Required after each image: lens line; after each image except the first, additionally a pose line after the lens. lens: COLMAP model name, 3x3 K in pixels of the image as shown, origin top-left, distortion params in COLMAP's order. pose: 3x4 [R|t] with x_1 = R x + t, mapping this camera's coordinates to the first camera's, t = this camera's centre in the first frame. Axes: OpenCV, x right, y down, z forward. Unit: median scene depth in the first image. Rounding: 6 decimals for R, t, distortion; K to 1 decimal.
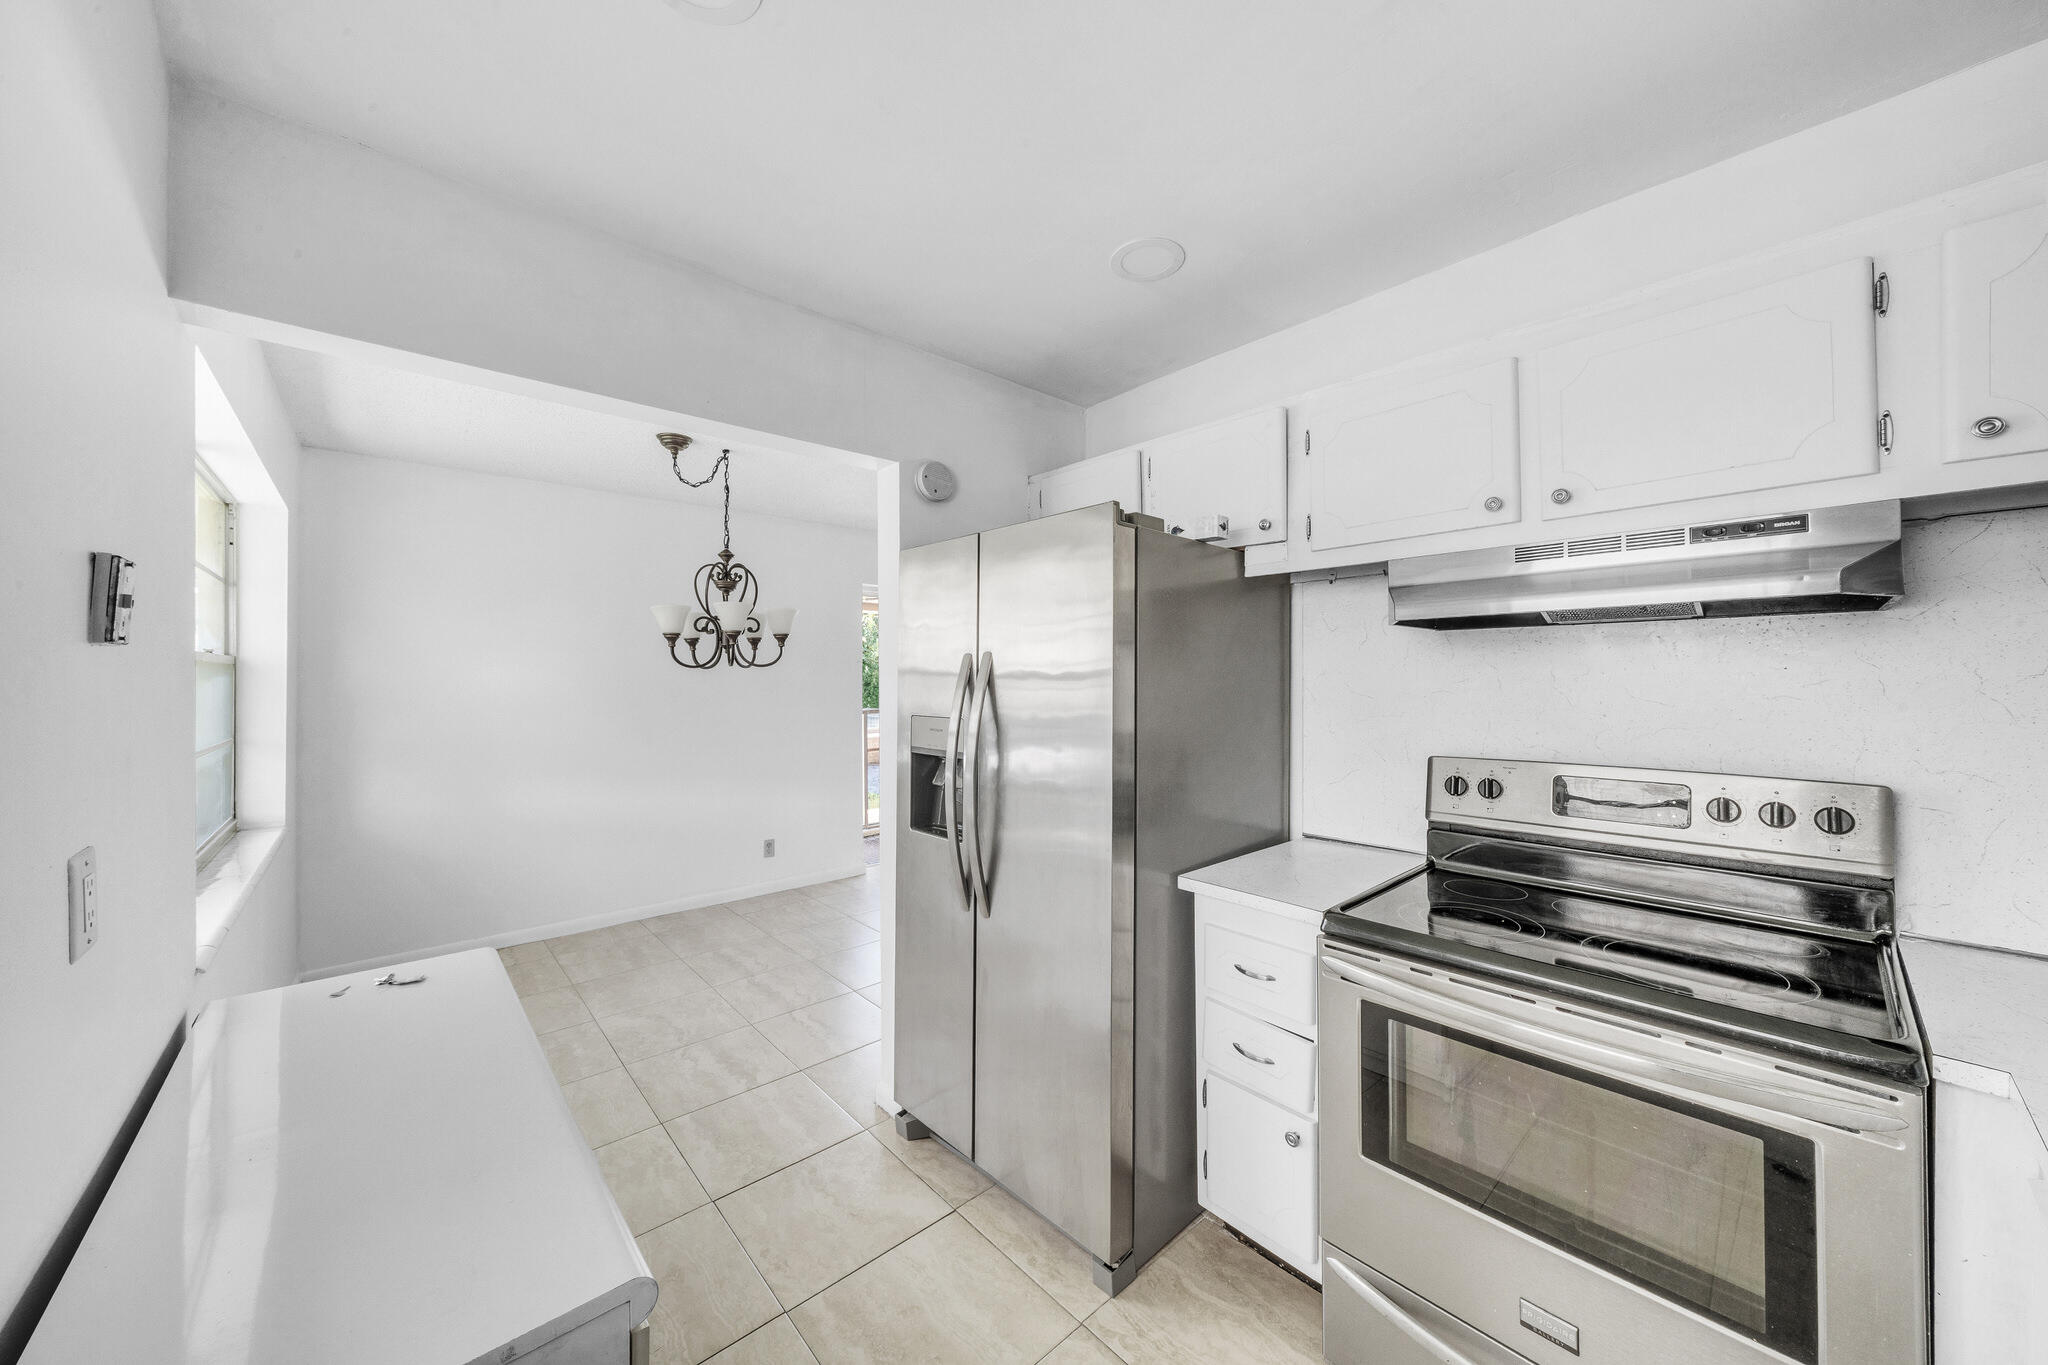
lens RADIAL K [[693.0, 0, 1046.2], [0, 693.0, 682.7], [0, 0, 1]] dist [-0.002544, -0.000074]
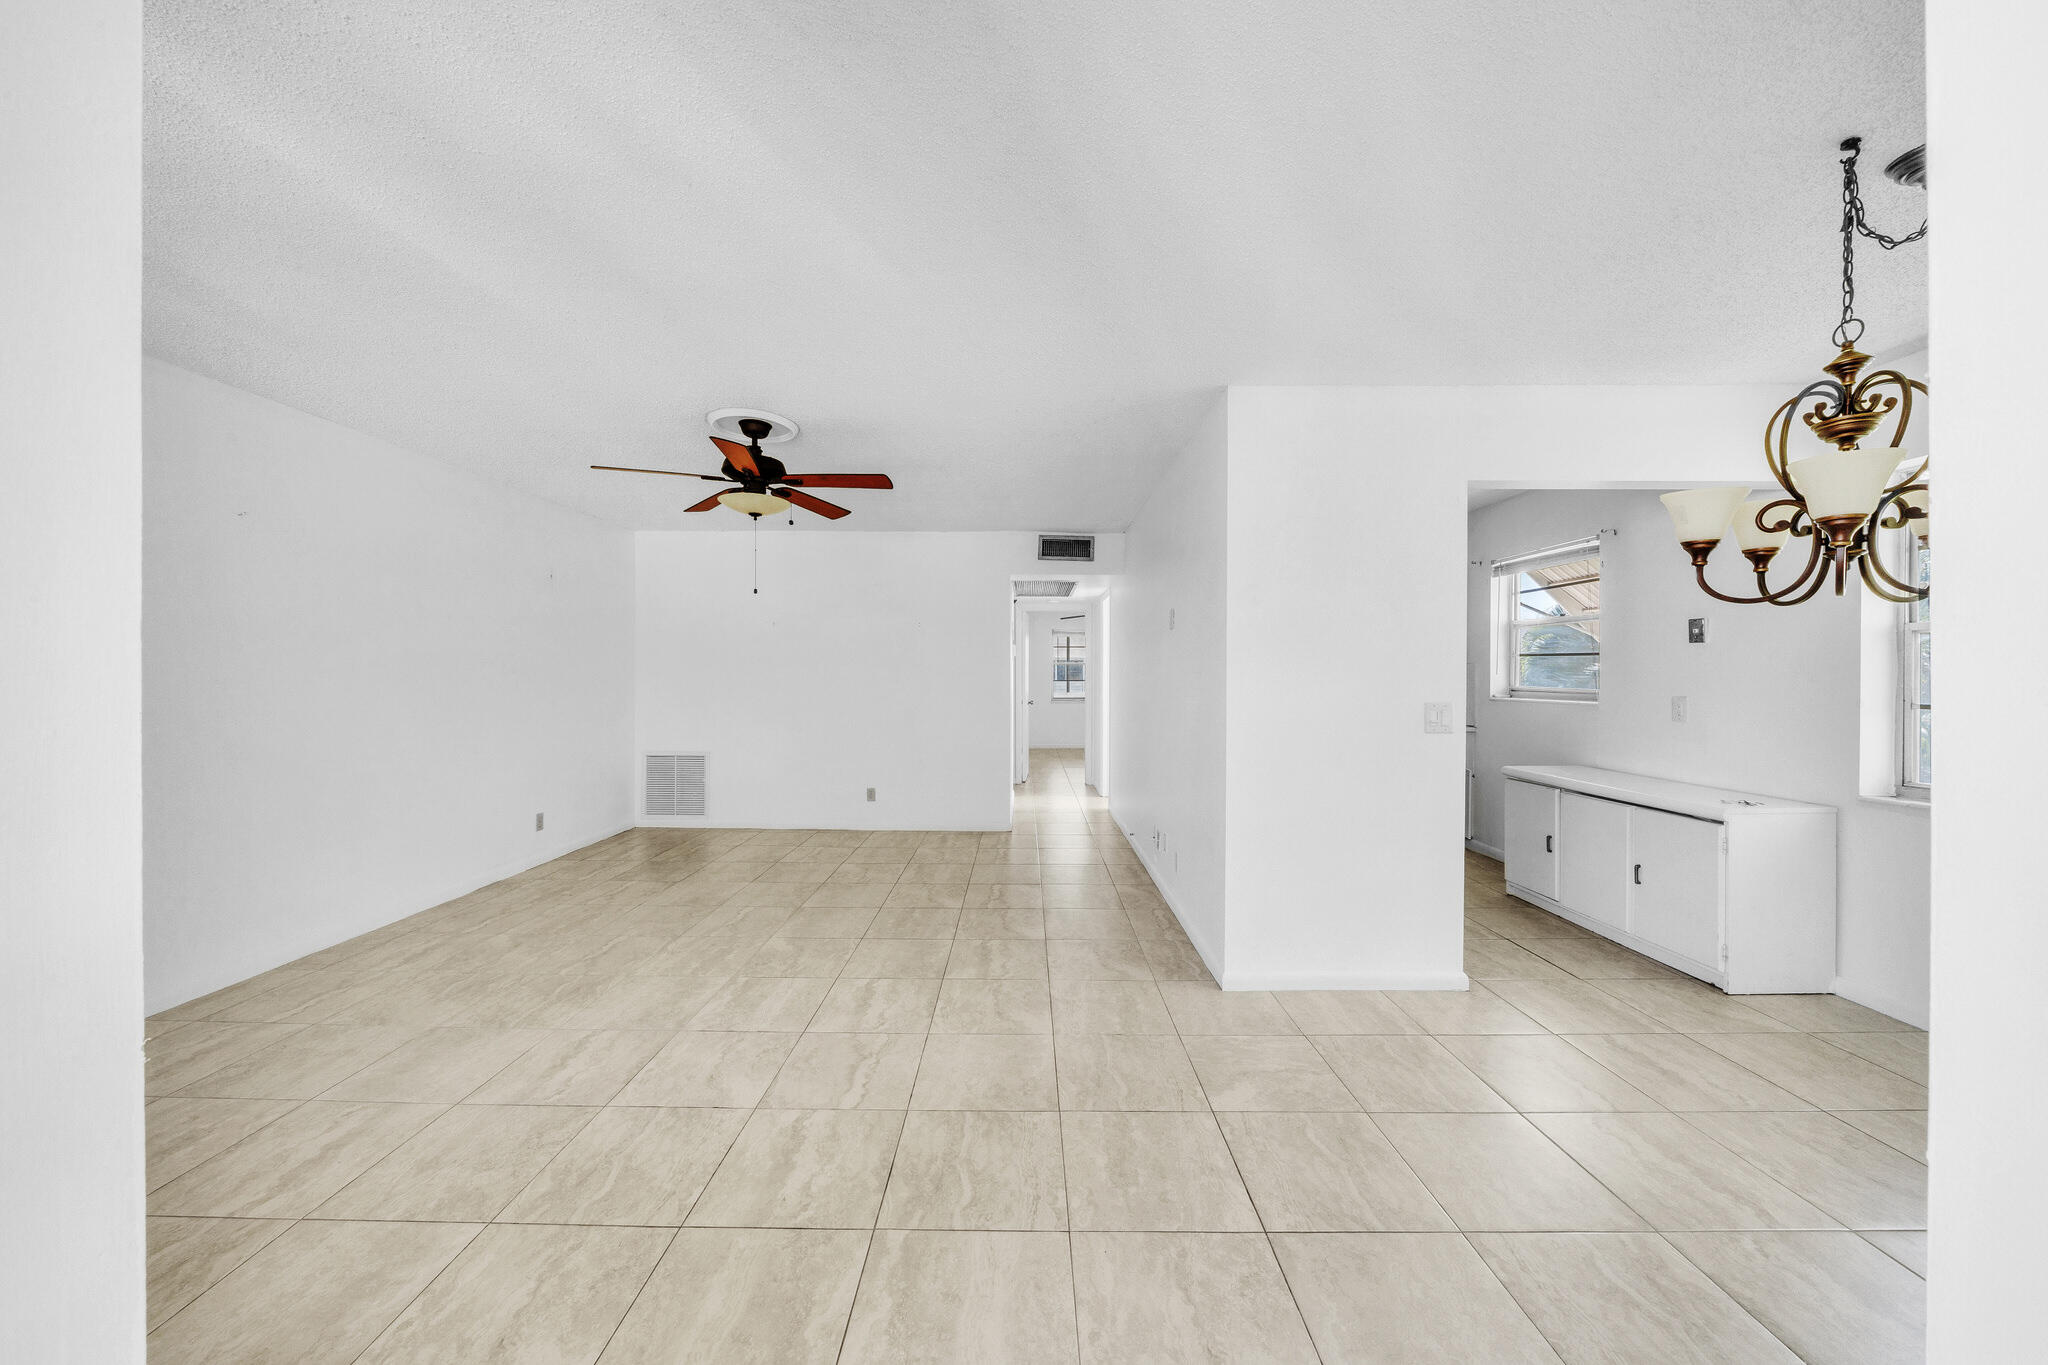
lens RADIAL K [[698.3, 0, 1017.7], [0, 698.3, 678.9], [0, 0, 1]] dist [-0.006465, 0.000048]
pose [[-0.714834, -0.000172, 0.699294, -0.389983], [0.003812, 0.999984, 0.004142, 0.029918], [-0.699284, 0.005627, -0.714822, 1.756664]]
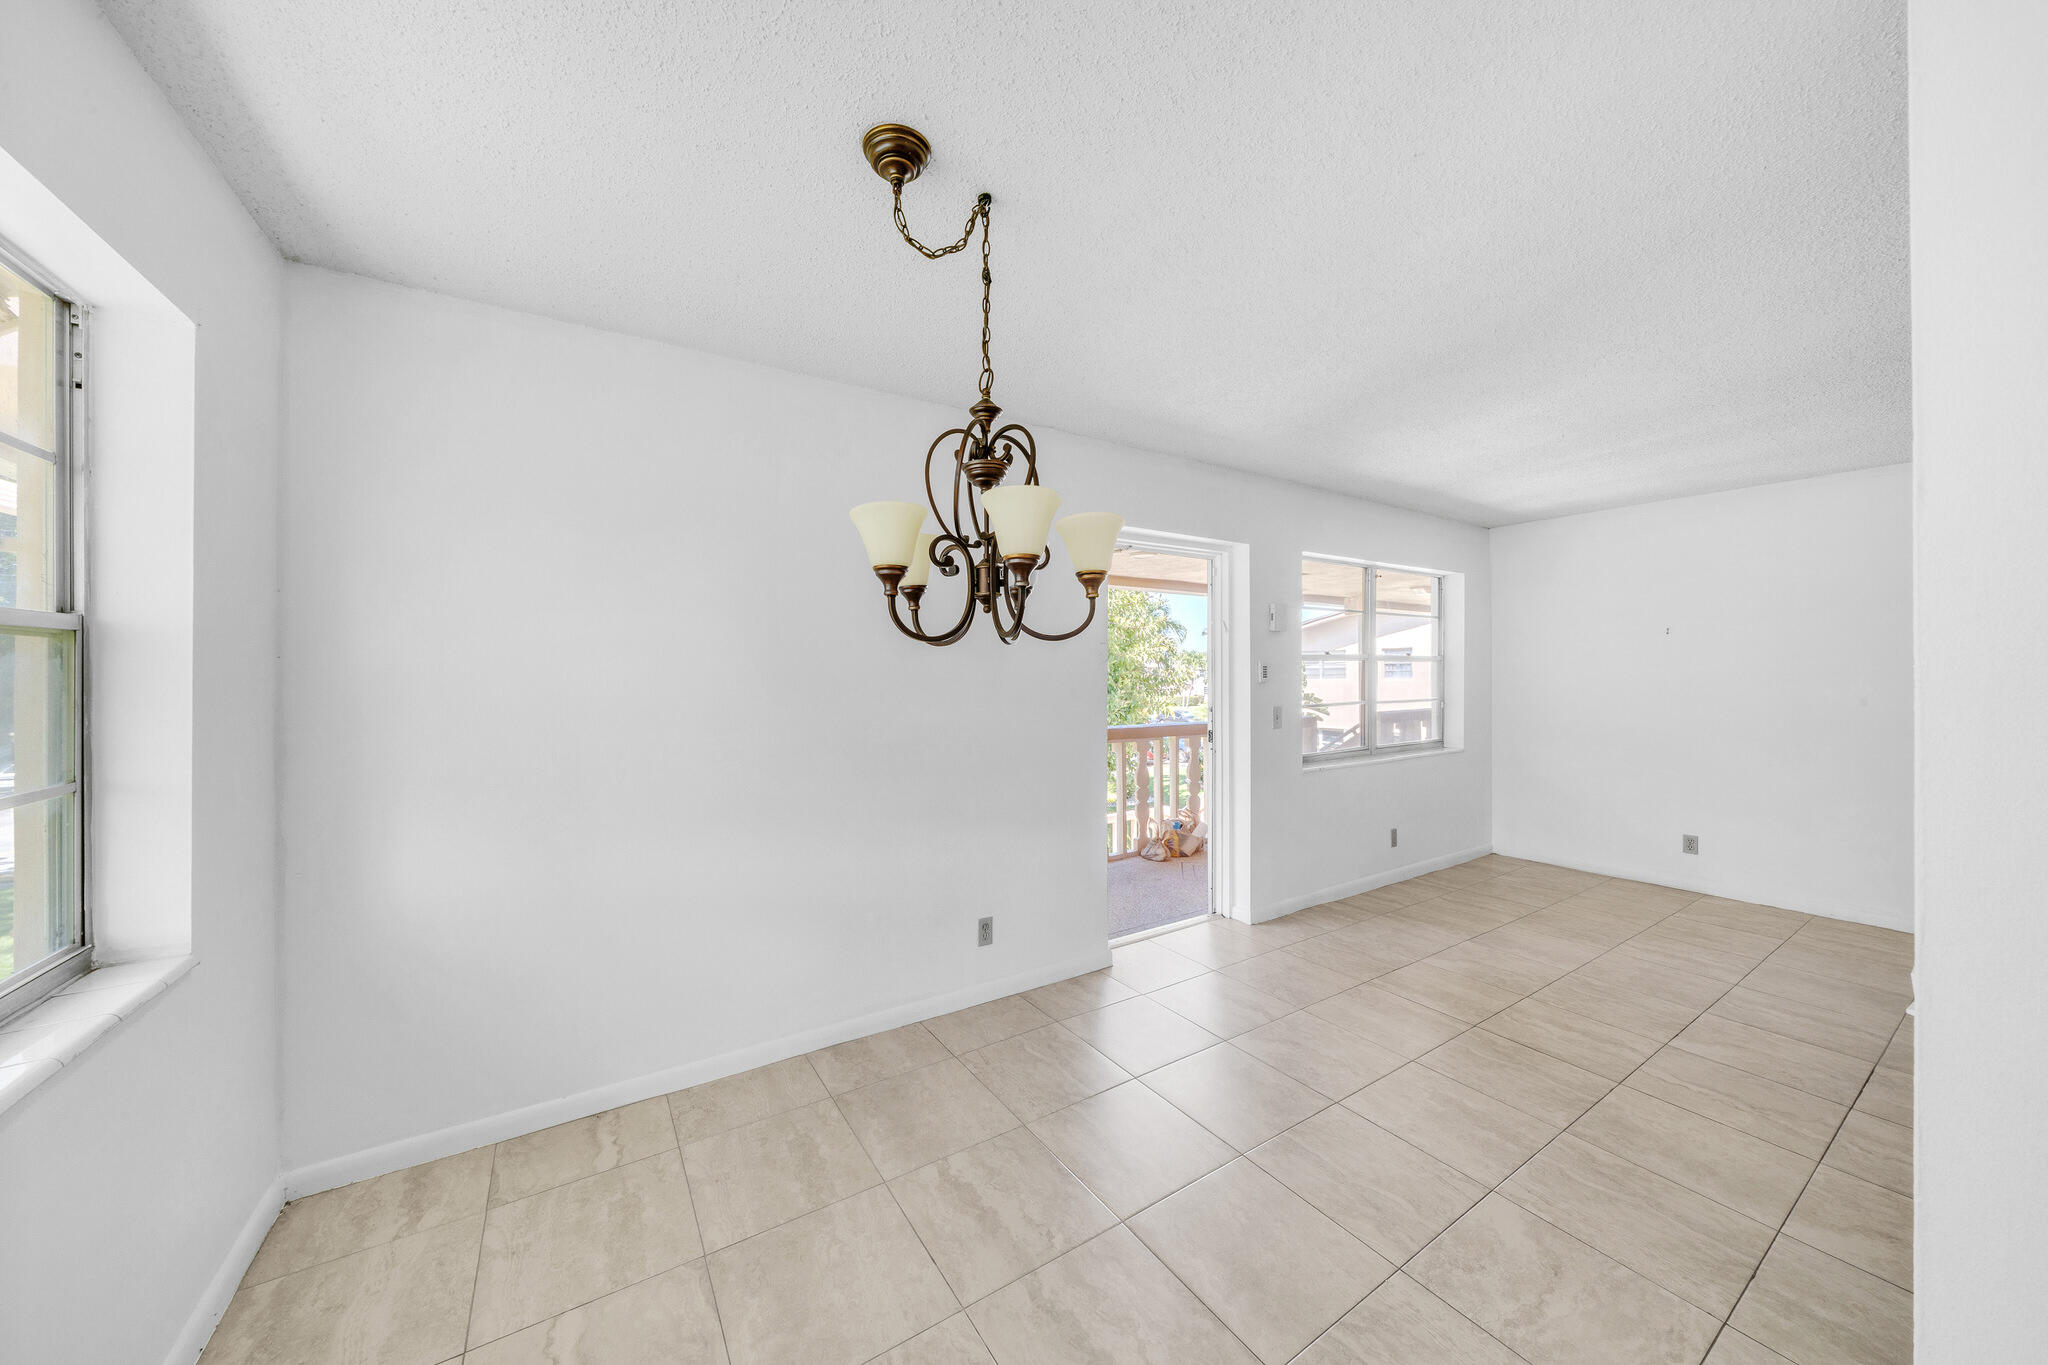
lens RADIAL K [[700.1, 0, 1018.4], [0, 700.1, 675.3], [0, 0, 1]] dist [-0.005100, -0.000047]
pose [[0.980575, 0.001950, -0.196135, -0.345336], [-0.001891, 0.999998, 0.000487, 0.001907], [0.196136, -0.000107, 0.980577, 0.526084]]
